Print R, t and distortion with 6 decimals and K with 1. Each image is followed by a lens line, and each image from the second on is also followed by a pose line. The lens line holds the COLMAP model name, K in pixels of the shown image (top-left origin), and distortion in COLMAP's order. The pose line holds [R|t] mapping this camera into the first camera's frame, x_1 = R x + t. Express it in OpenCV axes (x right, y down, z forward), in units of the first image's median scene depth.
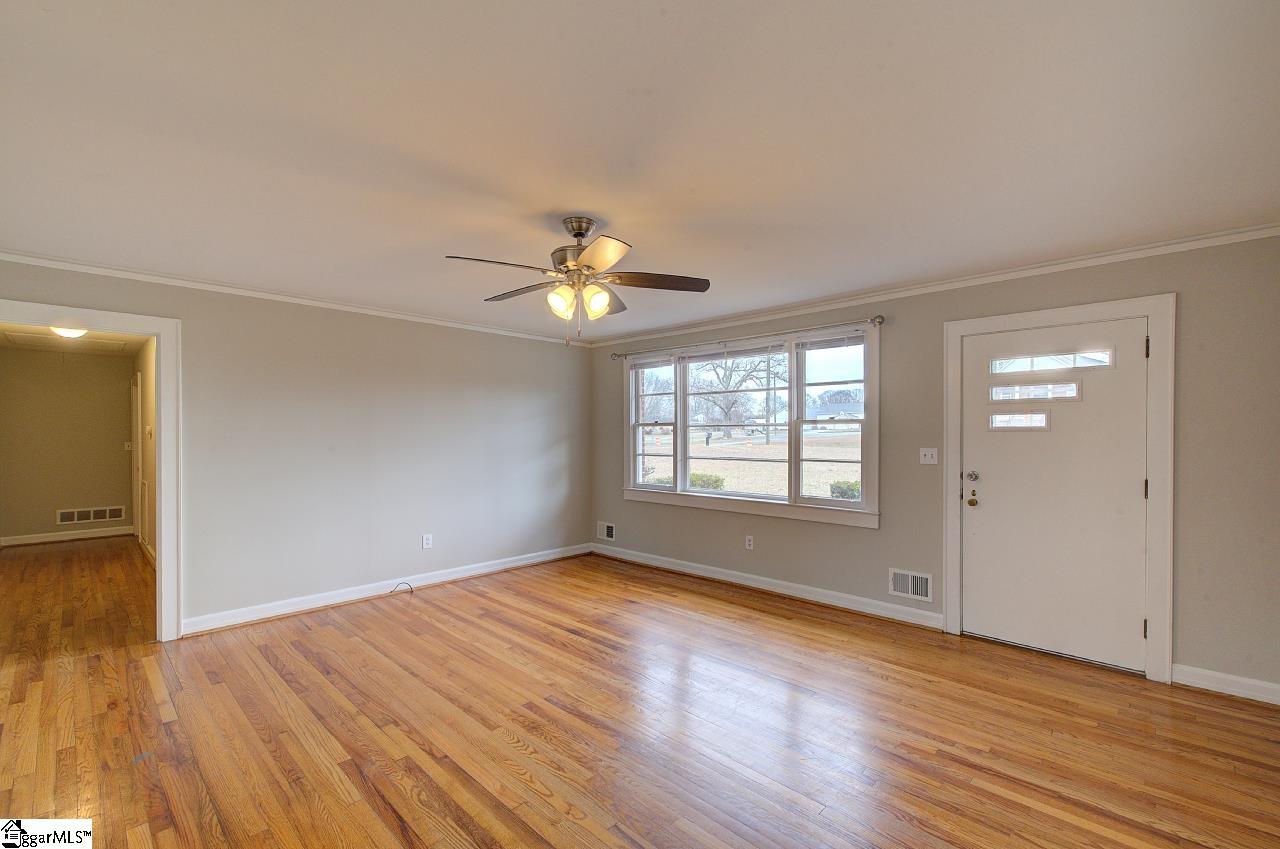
lens RADIAL K [[547.5, 0, 647.4], [0, 547.5, 425.4], [0, 0, 1]] dist [0.000468, 0.001124]
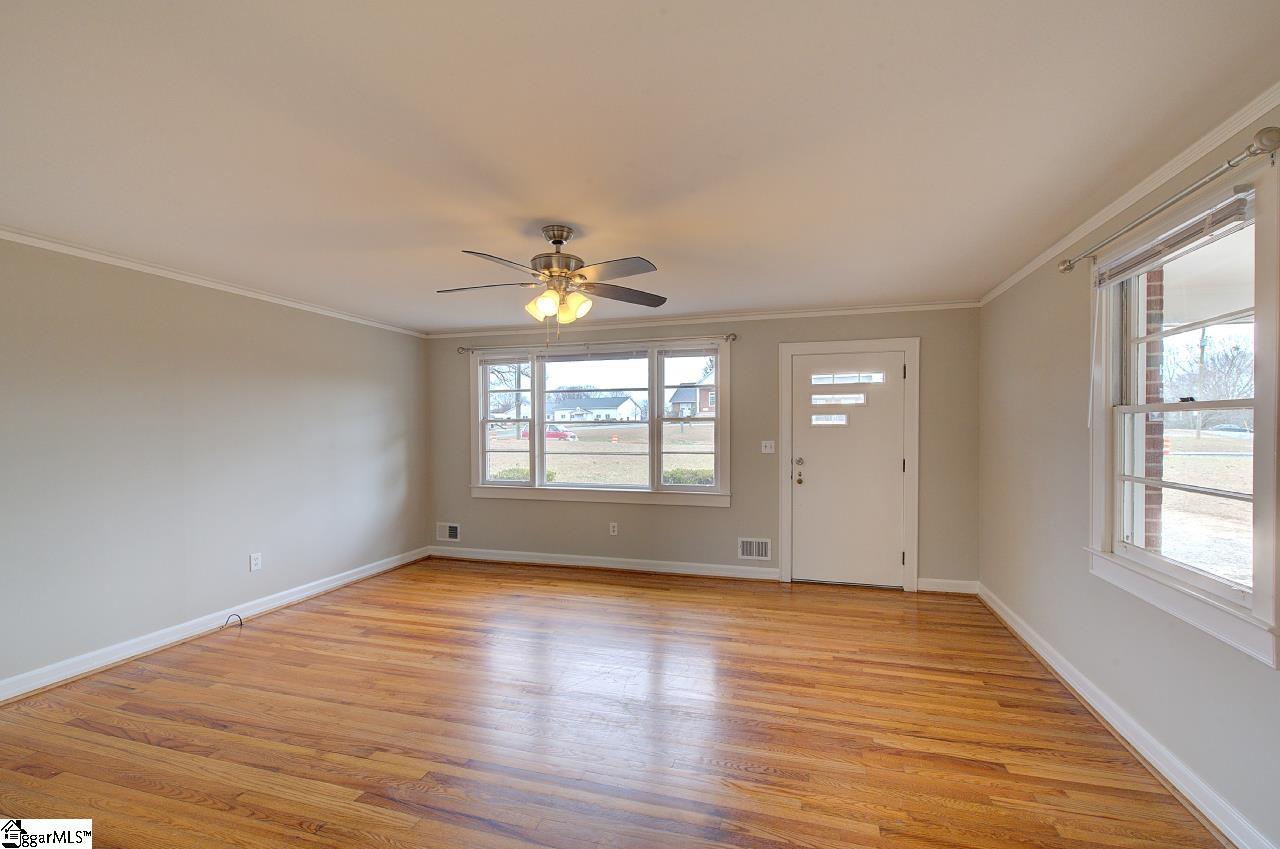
lens RADIAL K [[547.5, 0, 647.4], [0, 547.5, 425.4], [0, 0, 1]] dist [0.000468, 0.001124]
pose [[0.887967, -0.001289, 0.459905, -0.311432], [-0.003489, 0.999948, 0.009539, -0.005512], [-0.459893, -0.010075, 0.887917, -0.008714]]
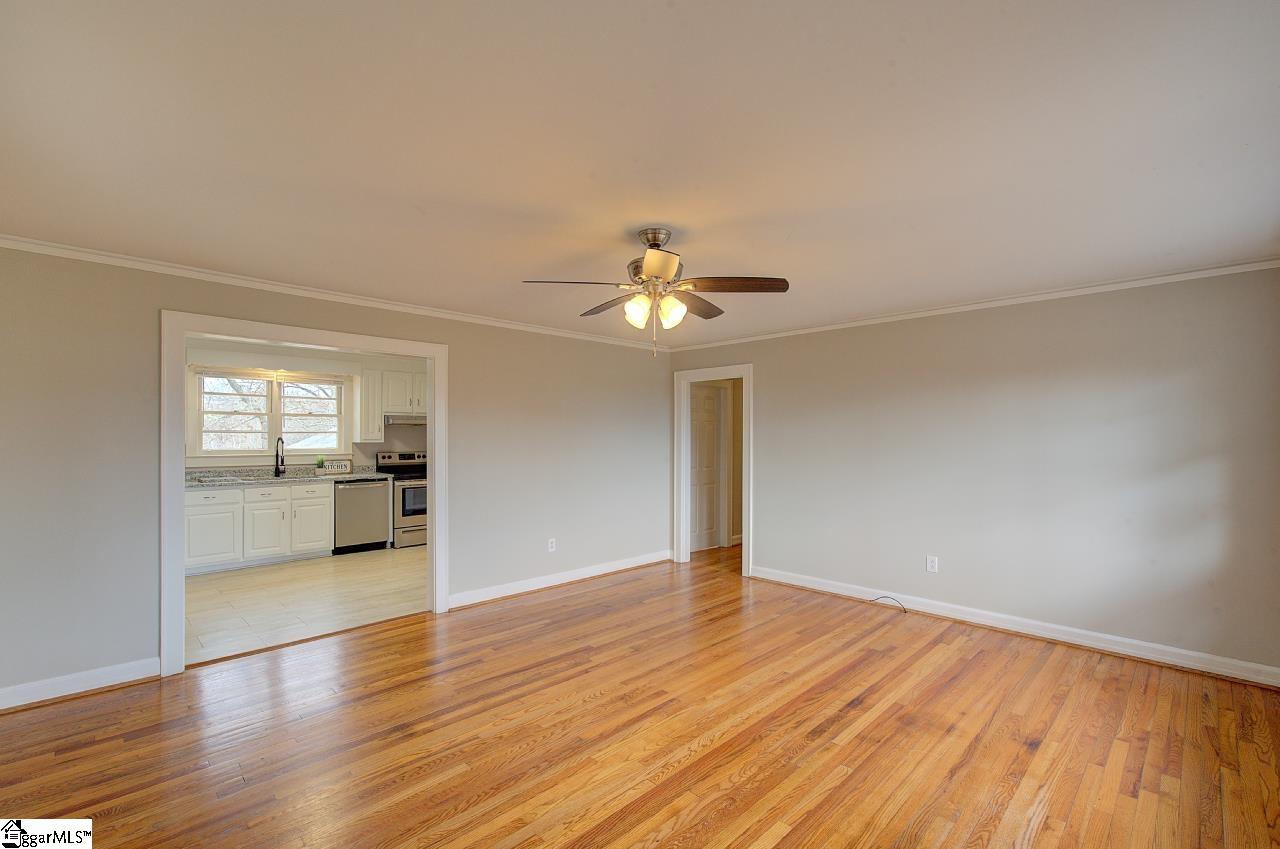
lens RADIAL K [[562.5, 0, 640.0], [0, 562.5, 424.5], [0, 0, 1]] dist [0.000590, 0.000424]
pose [[-0.022305, -0.017557, -0.999597, 0.616252], [0.009874, 0.999793, -0.017781, 0.002202], [0.999702, -0.010266, -0.022127, 0.677206]]
